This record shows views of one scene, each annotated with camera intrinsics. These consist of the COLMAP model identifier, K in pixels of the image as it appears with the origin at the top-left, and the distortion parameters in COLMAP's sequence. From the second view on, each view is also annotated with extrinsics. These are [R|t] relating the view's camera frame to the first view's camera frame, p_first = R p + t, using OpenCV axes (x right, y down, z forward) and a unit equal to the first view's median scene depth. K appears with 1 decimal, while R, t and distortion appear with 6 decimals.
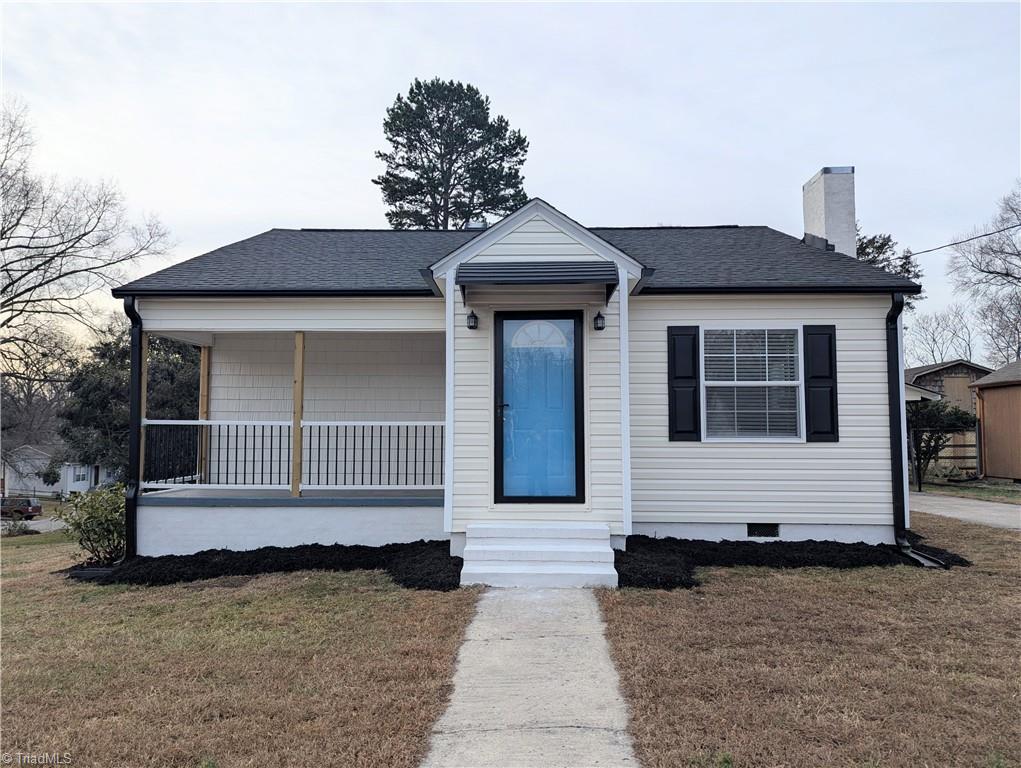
lens RADIAL K [[725.4, 0, 506.8], [0, 725.4, 390.0], [0, 0, 1]] dist [0.049818, -0.005237]
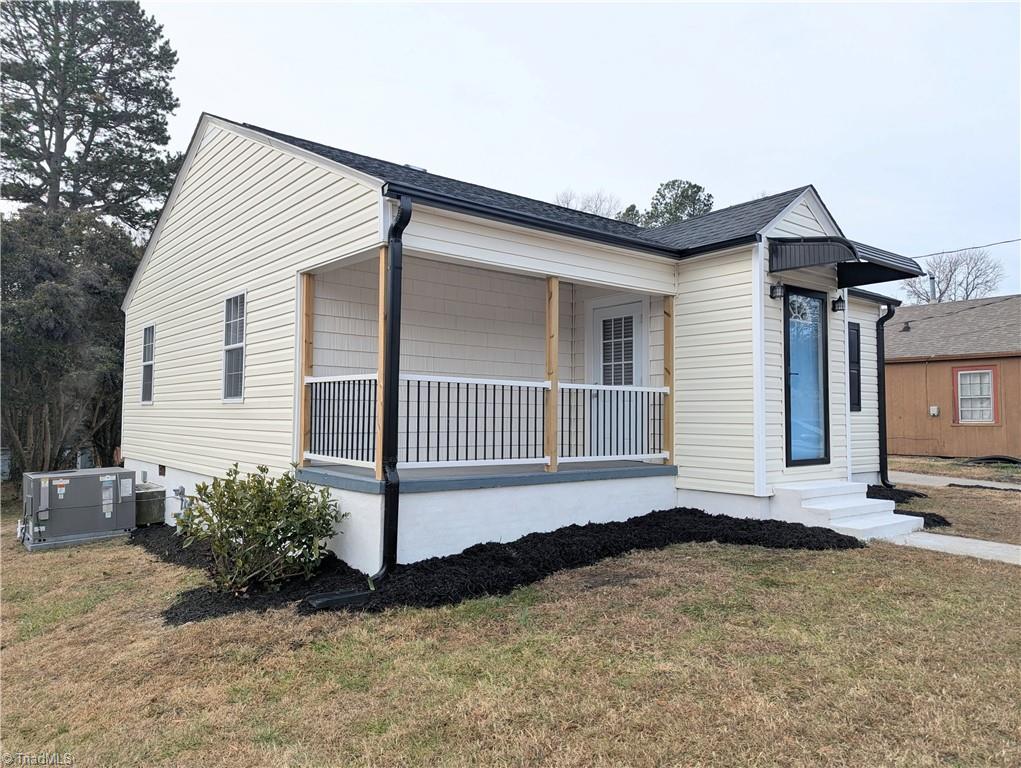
lens RADIAL K [[725.4, 0, 507.3], [0, 725.4, 374.6], [0, 0, 1]] dist [0.049818, -0.005237]
pose [[0.760708, 0.039546, 0.647888, -0.886407], [-0.047406, 0.998862, -0.005307, 0.041081], [-0.647360, -0.026677, 0.761717, 0.398994]]
